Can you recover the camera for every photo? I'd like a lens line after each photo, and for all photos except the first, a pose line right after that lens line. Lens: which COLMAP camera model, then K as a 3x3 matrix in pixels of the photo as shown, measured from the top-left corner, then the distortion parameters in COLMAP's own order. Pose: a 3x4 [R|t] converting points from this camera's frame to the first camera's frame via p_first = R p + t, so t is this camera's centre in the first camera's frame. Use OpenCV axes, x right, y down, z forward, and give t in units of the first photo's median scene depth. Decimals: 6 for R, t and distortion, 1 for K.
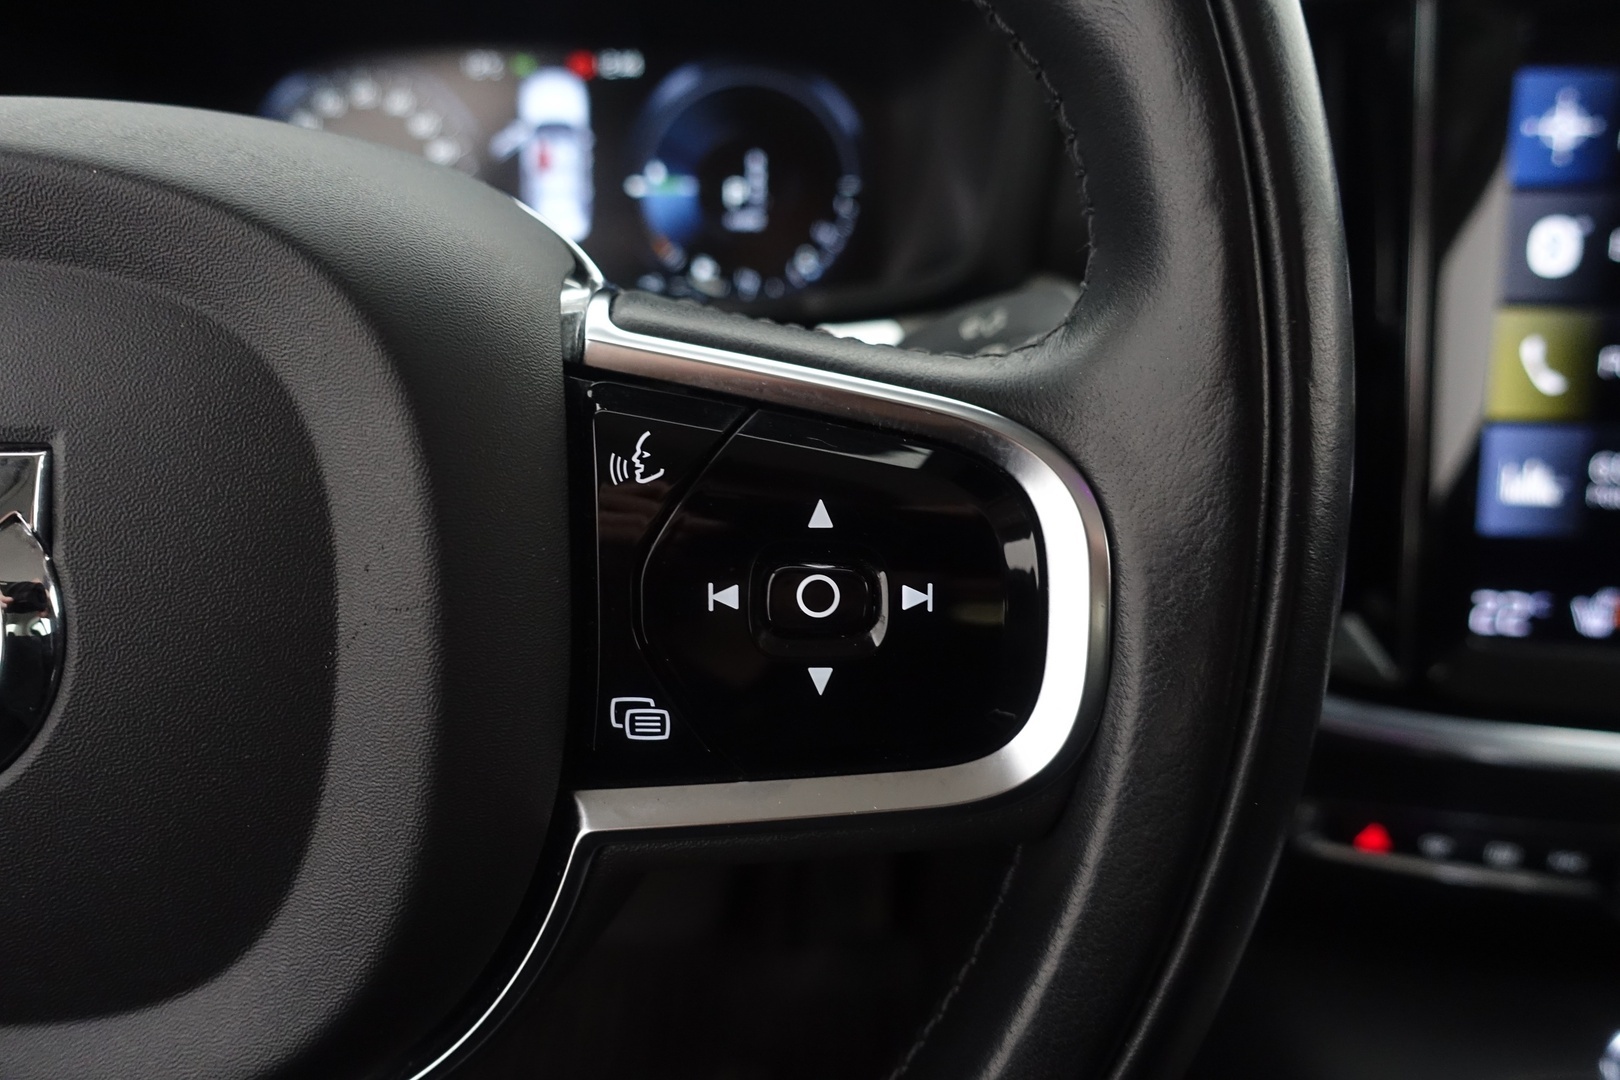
lens RADIAL K [[1107.0, 0, 810.0], [0, 1107.0, 540.0], [0, 0, 1]] dist [-0.004724, -0.001851]
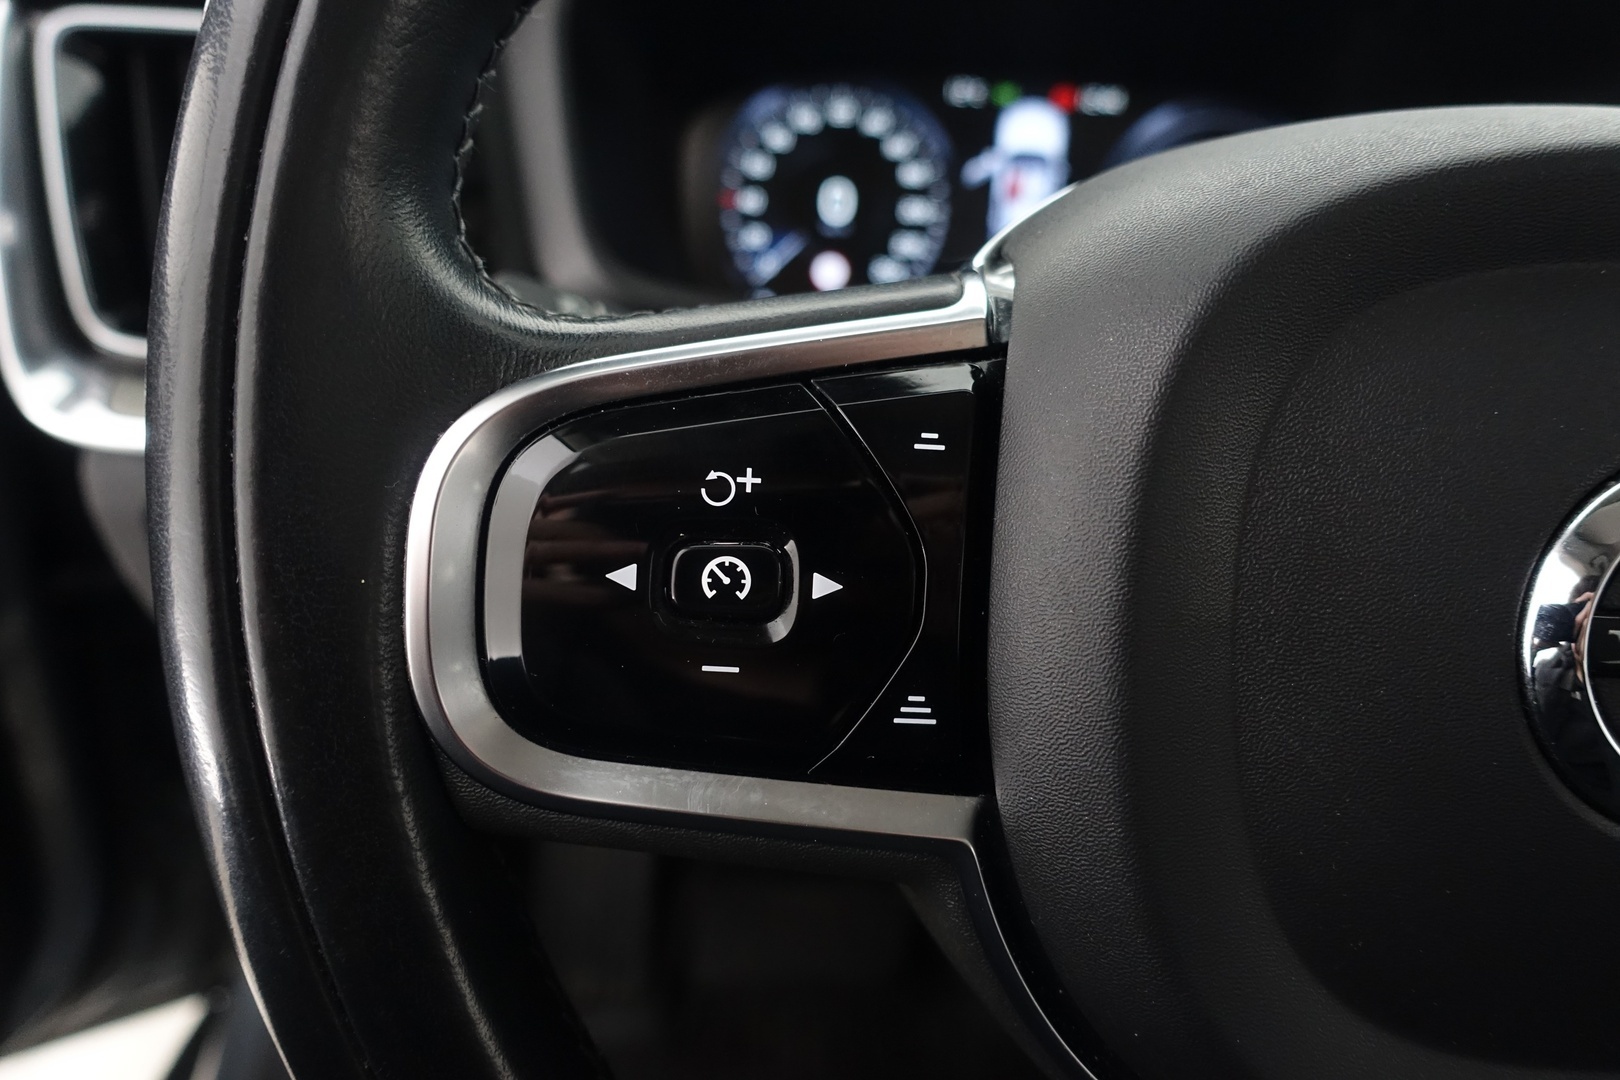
lens RADIAL K [[1107.0, 0, 810.0], [0, 1107.0, 540.0], [0, 0, 1]] dist [-0.004724, -0.001851]
pose [[0.996508, 0.038892, 0.073884, -0.704360], [-0.036495, 0.998771, -0.033521, 0.018057], [-0.075097, 0.030708, 0.996703, 0.043081]]
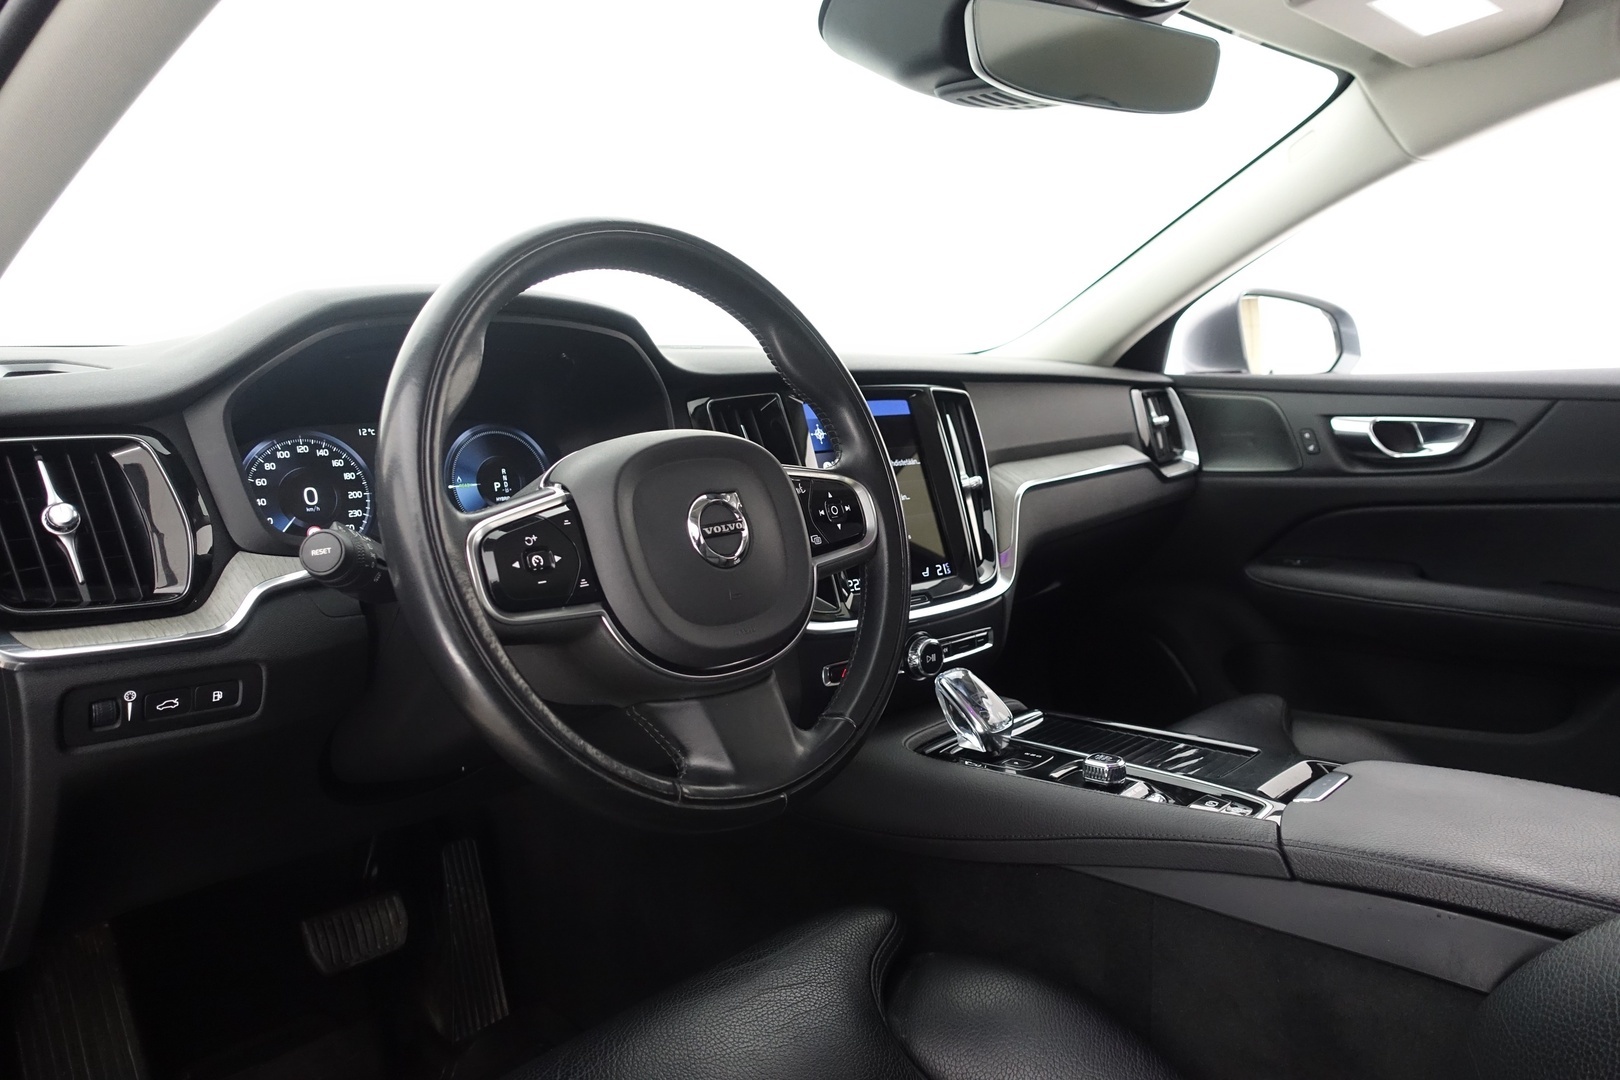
lens RADIAL K [[1128.9, 0, 810.0], [0, 1128.9, 540.0], [0, 0, 1]] dist [-0.004721, -0.004879]
pose [[0.674780, -0.103647, 0.730705, -1.725365], [0.321041, 0.932728, -0.164168, 0.429476], [-0.664533, 0.345363, 0.662661, -1.013399]]
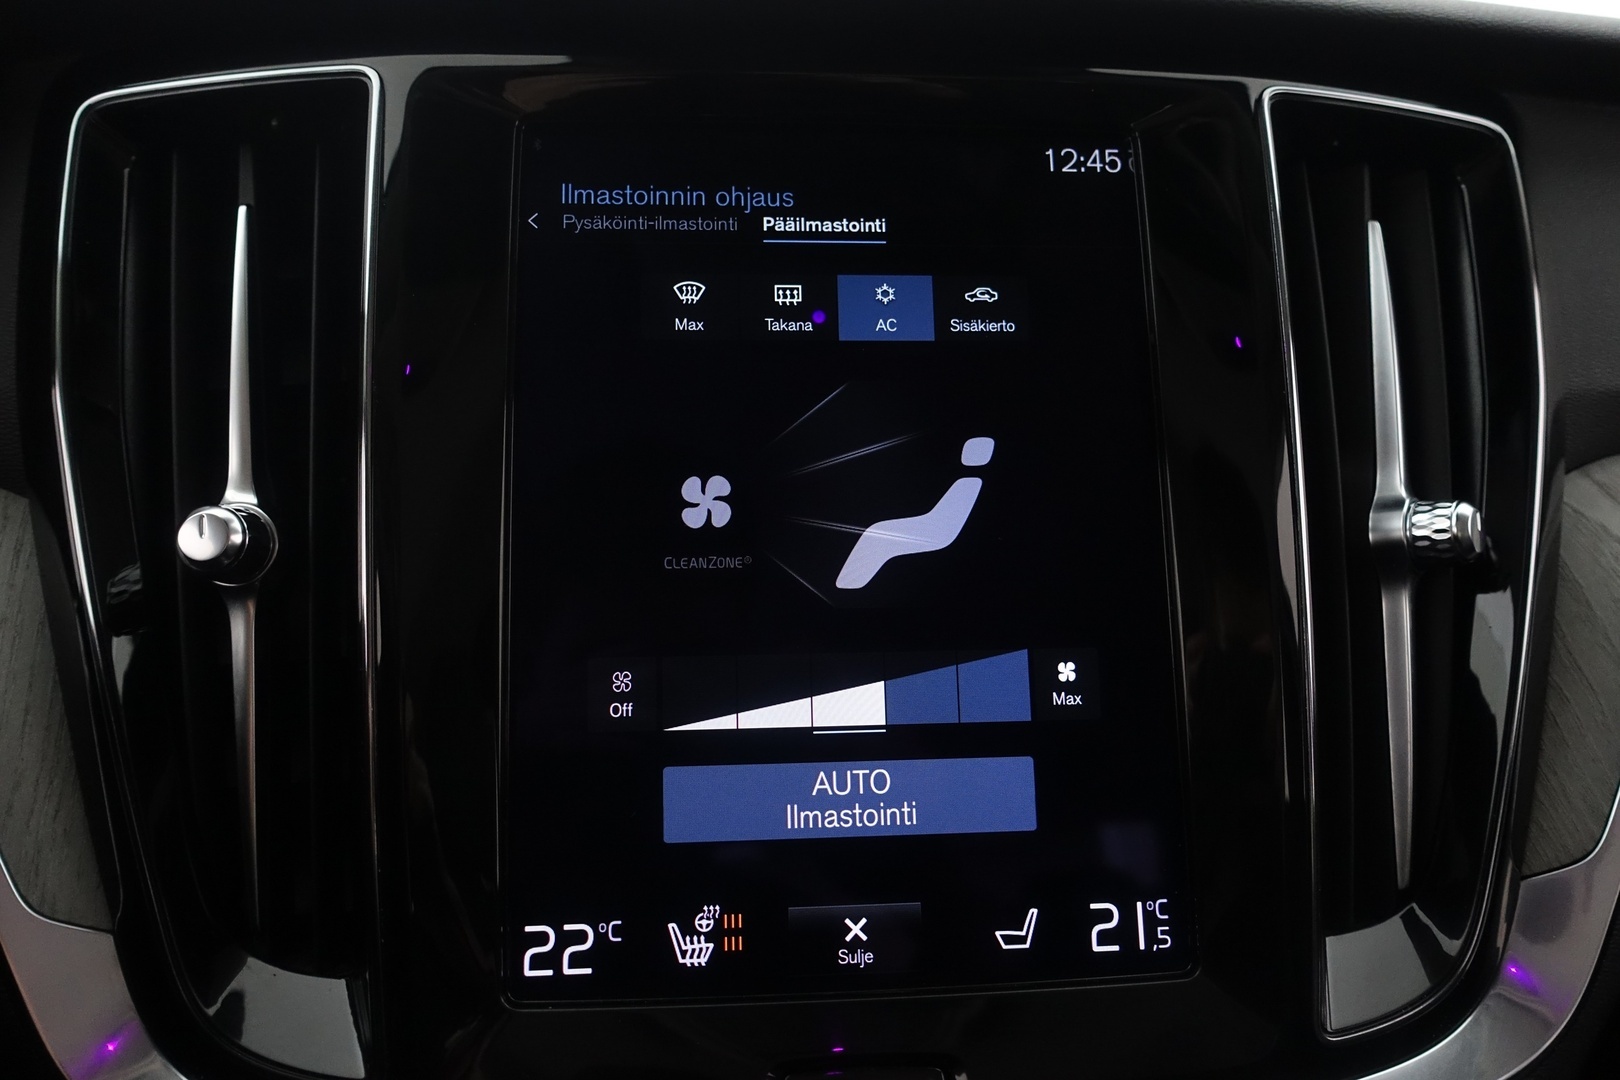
lens RADIAL K [[1128.9, 0, 810.0], [0, 1128.9, 540.0], [0, 0, 1]] dist [-0.004721, -0.004879]
pose [[0.976251, -0.026250, 0.215048, 0.658848], [0.075815, 0.971261, -0.225621, -0.007683], [-0.202945, 0.236567, 0.950184, 0.294006]]
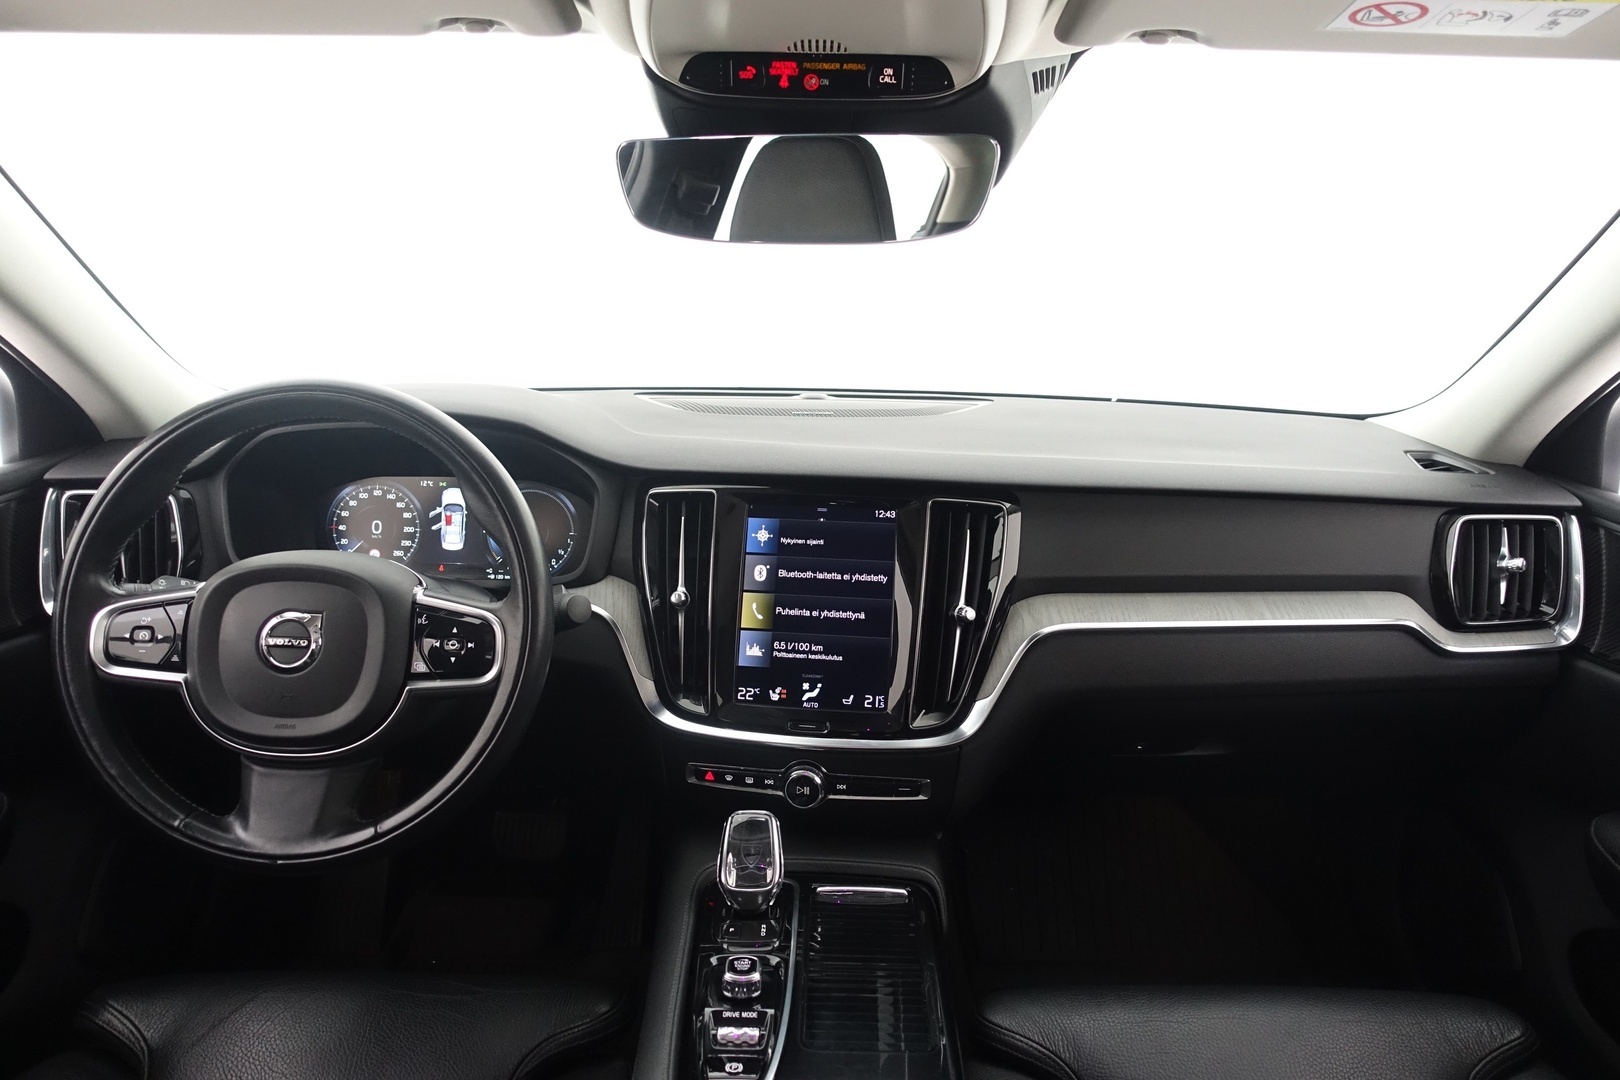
lens RADIAL K [[1125.1, 0, 803.0], [0, 1125.1, 532.5], [0, 0, 1]] dist [-0.002283, 0.002277]
pose [[0.999542, 0.028058, 0.011367, 0.761589], [-0.024830, 0.974639, -0.222401, 0.323566], [-0.017319, 0.222016, 0.974889, -2.111770]]
